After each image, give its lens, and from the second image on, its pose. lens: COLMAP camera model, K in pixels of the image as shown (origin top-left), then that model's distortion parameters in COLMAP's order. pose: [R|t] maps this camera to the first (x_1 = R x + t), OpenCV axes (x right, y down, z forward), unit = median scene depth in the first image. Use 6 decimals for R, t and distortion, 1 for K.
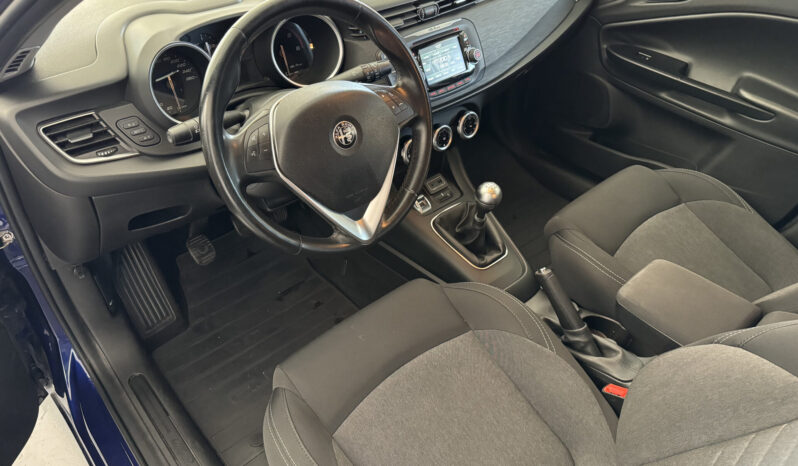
lens RADIAL K [[584.9, 0, 399.0], [0, 584.9, 233.0], [0, 0, 1]] dist [0.003537, -0.000882]
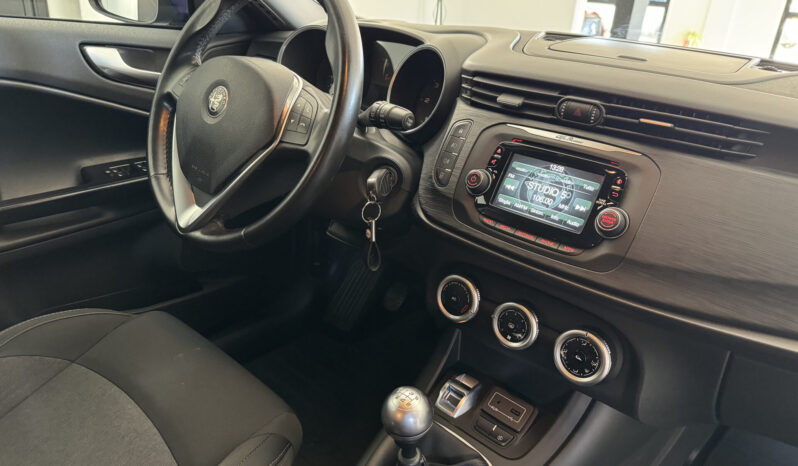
lens RADIAL K [[553.1, 0, 399.0], [0, 553.1, 233.0], [0, 0, 1]] dist [0.120454, -0.198861]
pose [[0.113928, 0.378182, -0.918694, 0.568805], [-0.688714, 0.696524, 0.201317, -0.281297], [0.716027, 0.609781, 0.339813, 0.753421]]
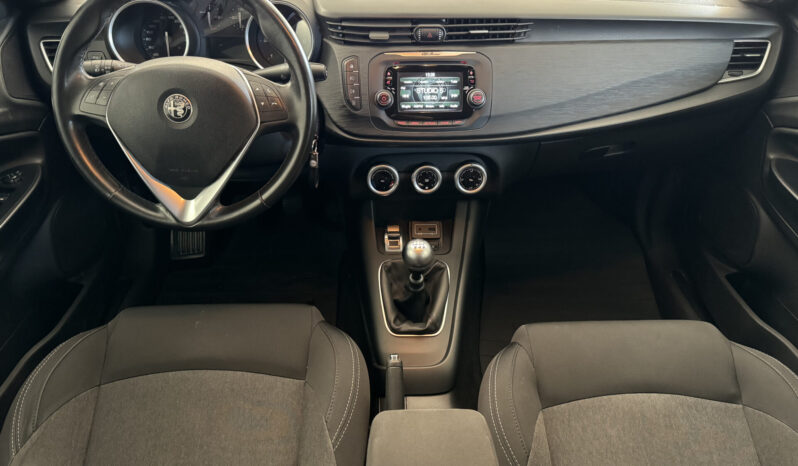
lens RADIAL K [[553.1, 0, 399.0], [0, 553.1, 233.0], [0, 0, 1]] dist [0.120454, -0.198861]
pose [[0.761511, 0.374281, -0.529164, 0.567586], [-0.405257, 0.912102, 0.061936, -0.136166], [0.505833, 0.167282, 0.846256, 0.309415]]
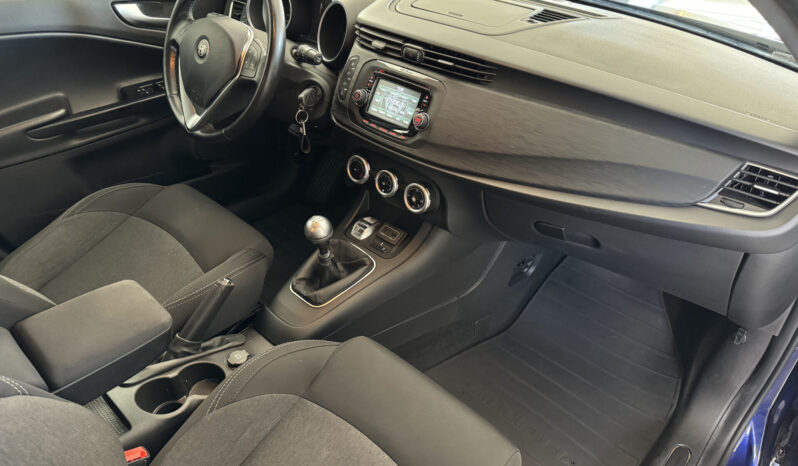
lens RADIAL K [[553.1, 0, 399.0], [0, 553.1, 233.0], [0, 0, 1]] dist [0.120454, -0.198861]
pose [[0.084047, 0.541009, -0.836807, 0.967255], [-0.662384, 0.657713, 0.358693, -0.493768], [0.744435, 0.524141, 0.413635, 0.749715]]
